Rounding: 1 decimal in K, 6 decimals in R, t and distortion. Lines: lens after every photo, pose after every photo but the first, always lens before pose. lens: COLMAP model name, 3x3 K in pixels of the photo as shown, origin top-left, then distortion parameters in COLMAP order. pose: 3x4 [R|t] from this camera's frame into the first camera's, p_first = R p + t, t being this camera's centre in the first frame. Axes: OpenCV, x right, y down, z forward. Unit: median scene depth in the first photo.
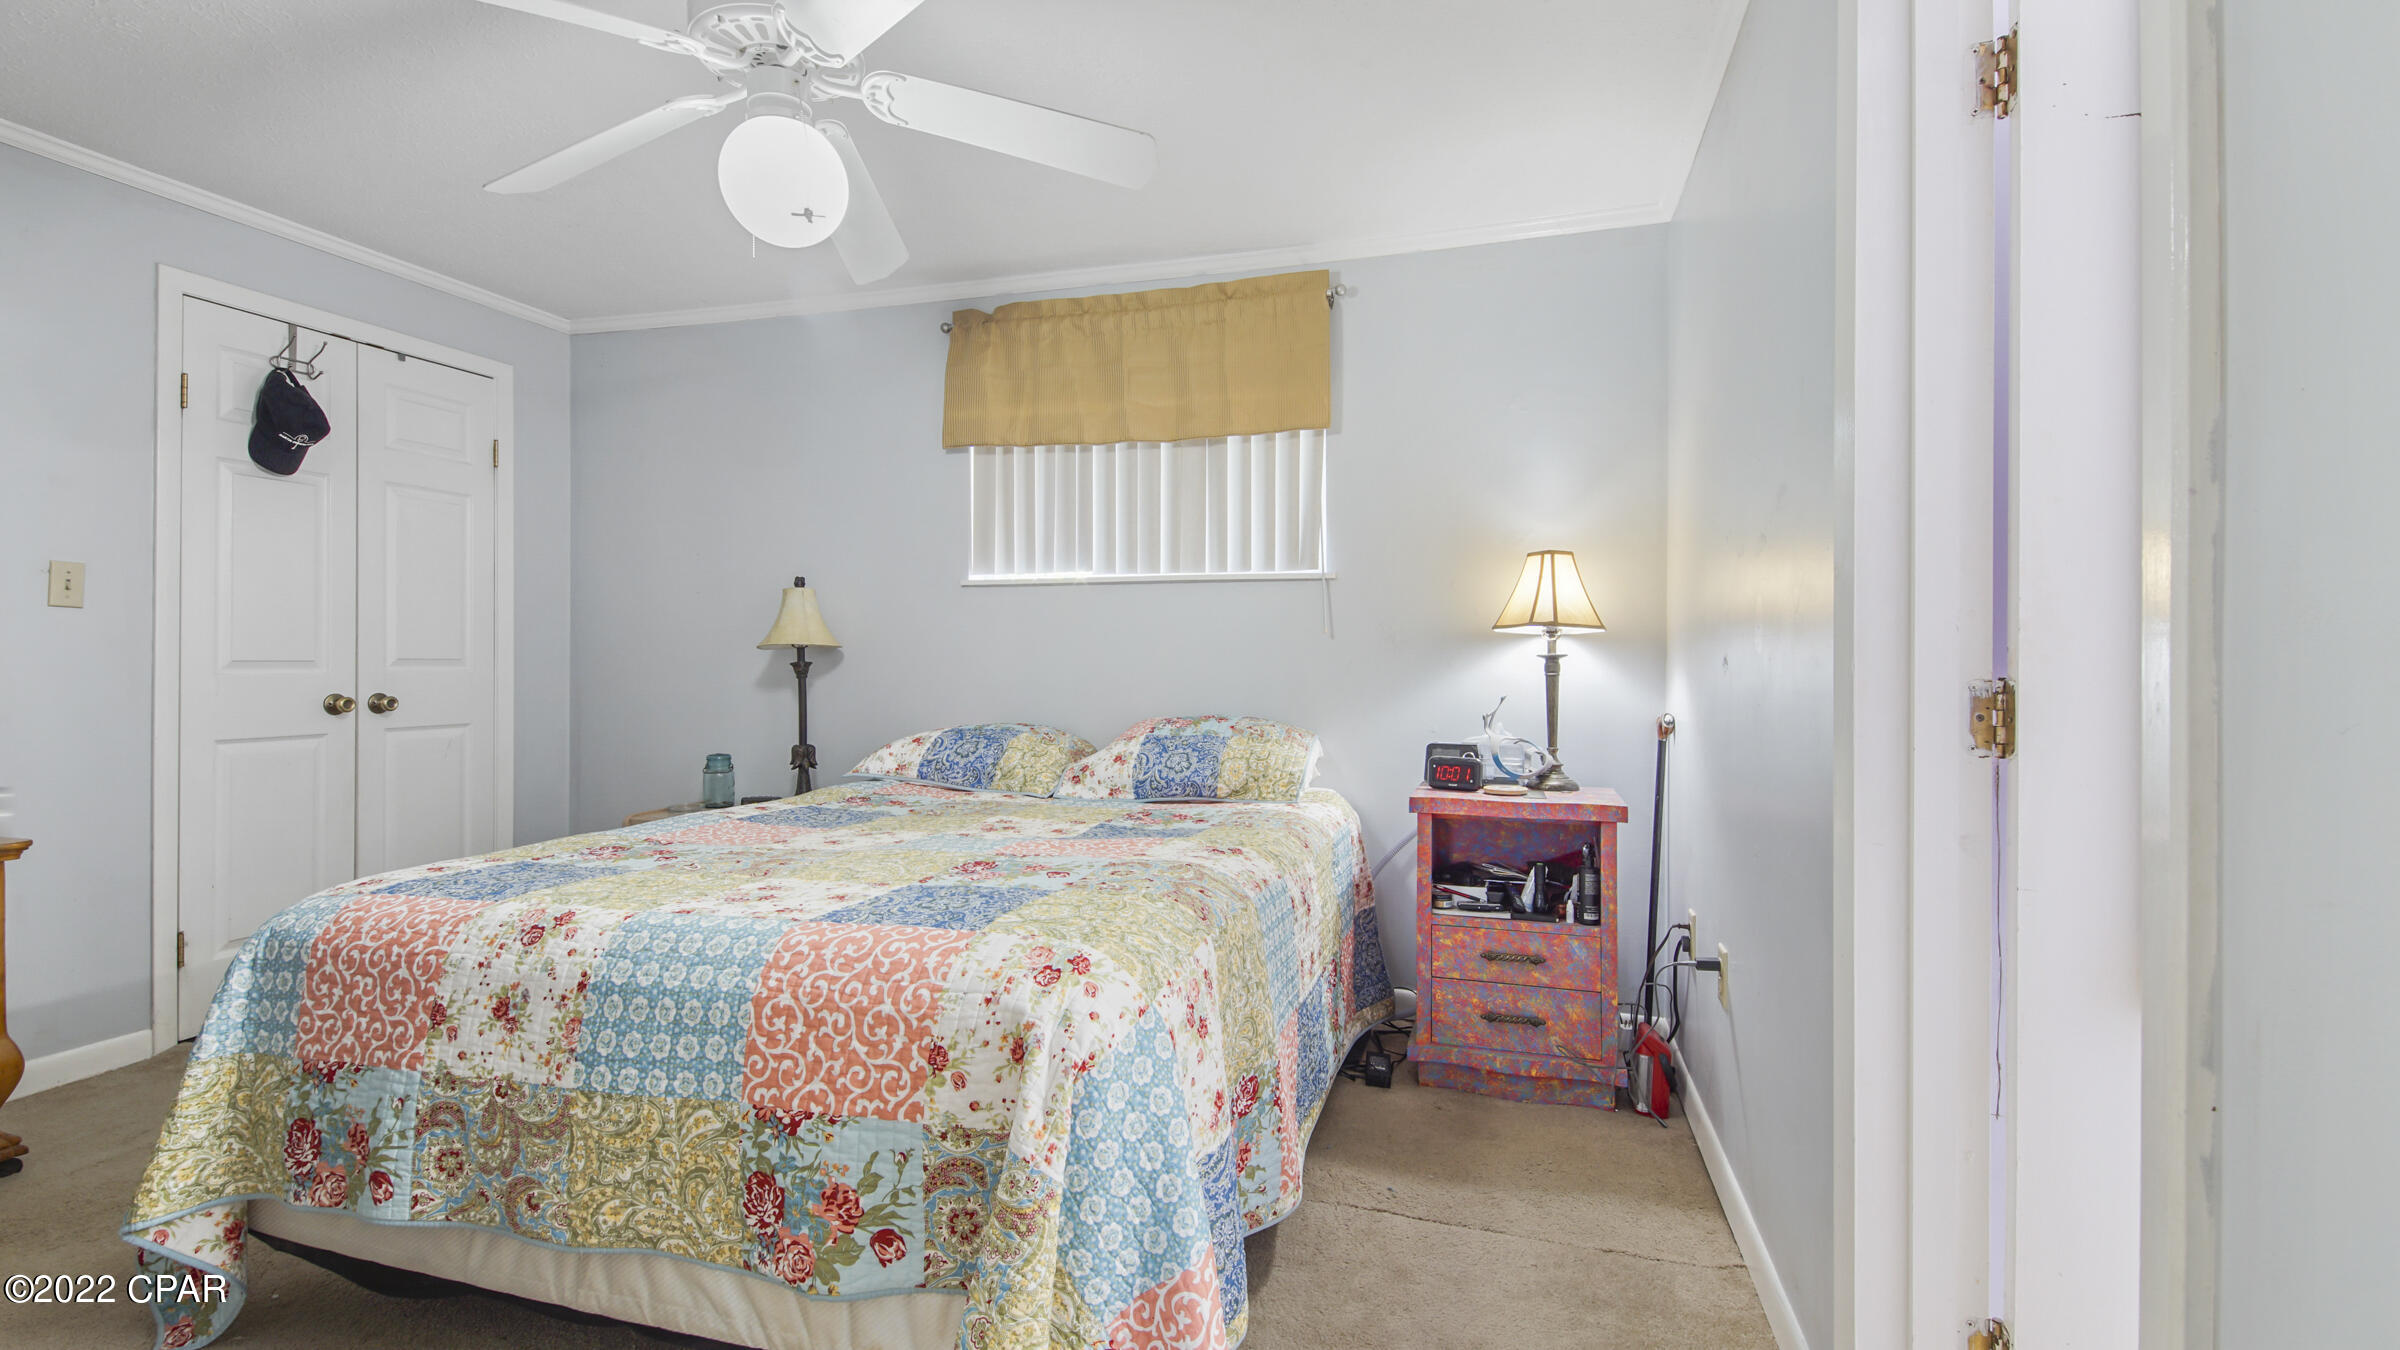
lens RADIAL K [[1041.1, 0, 1200.0], [0, 1041.1, 675.0], [0, 0, 1]] dist [0.000371, 0.000028]
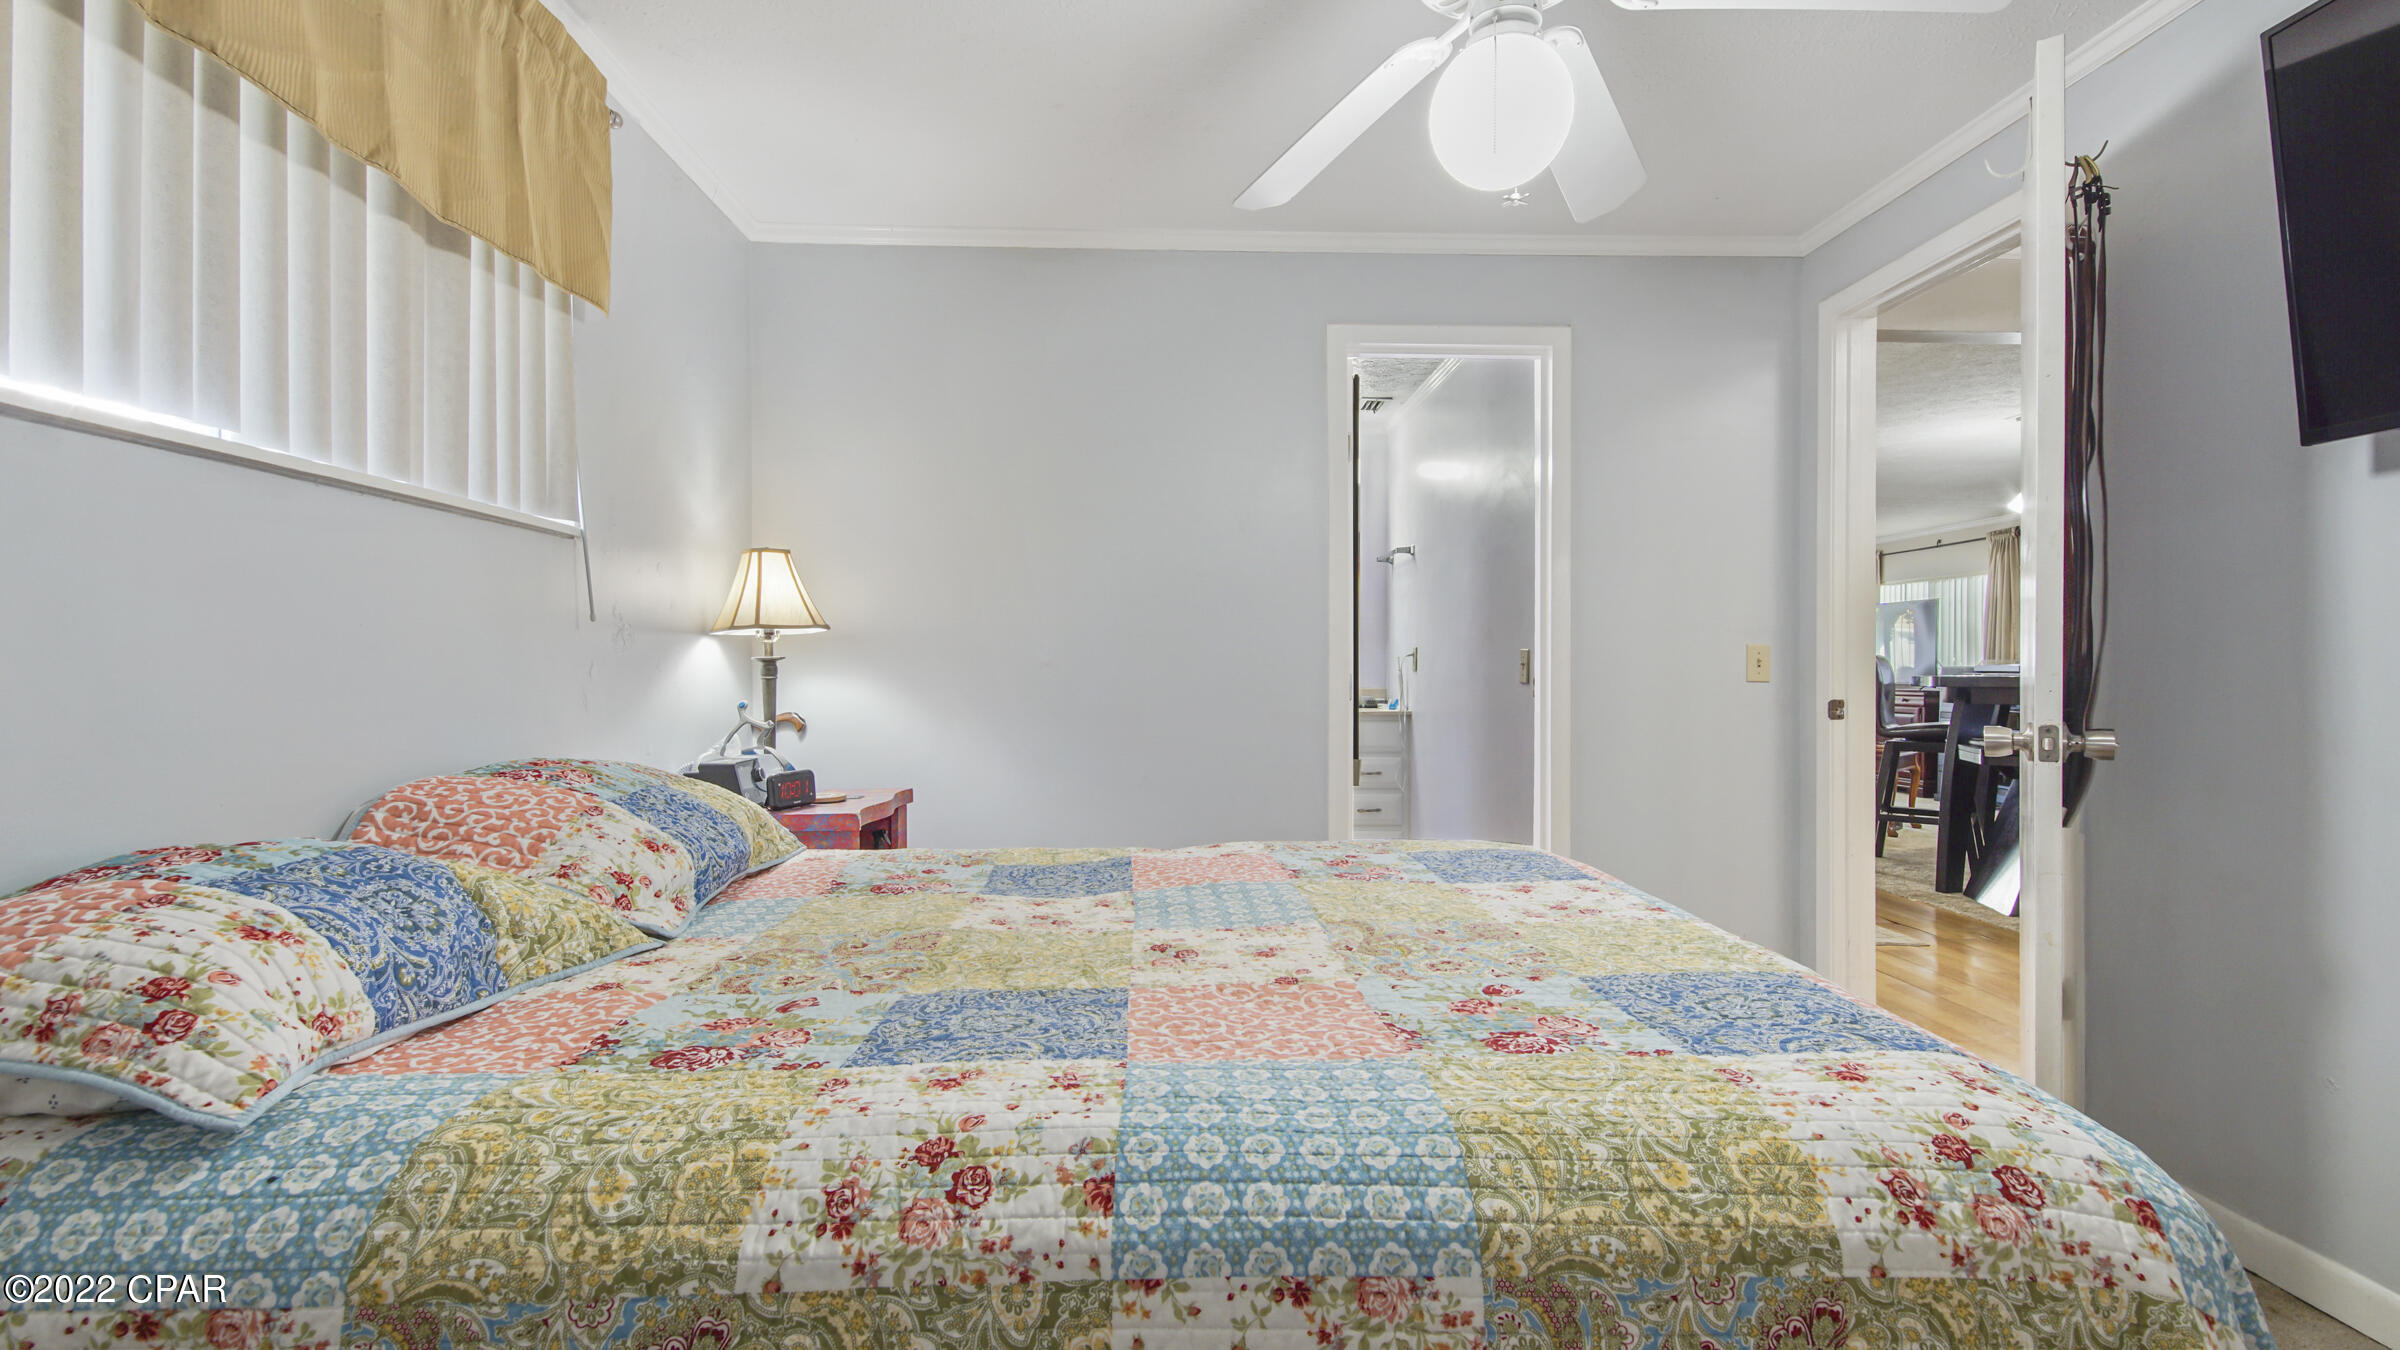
lens RADIAL K [[1041.1, 0, 1200.0], [0, 1041.1, 675.0], [0, 0, 1]] dist [0.000371, 0.000028]
pose [[-0.322840, -0.005631, 0.946437, -0.609861], [0.016537, 0.999796, 0.011589, -0.006938], [-0.946309, 0.019392, -0.322681, 0.824195]]
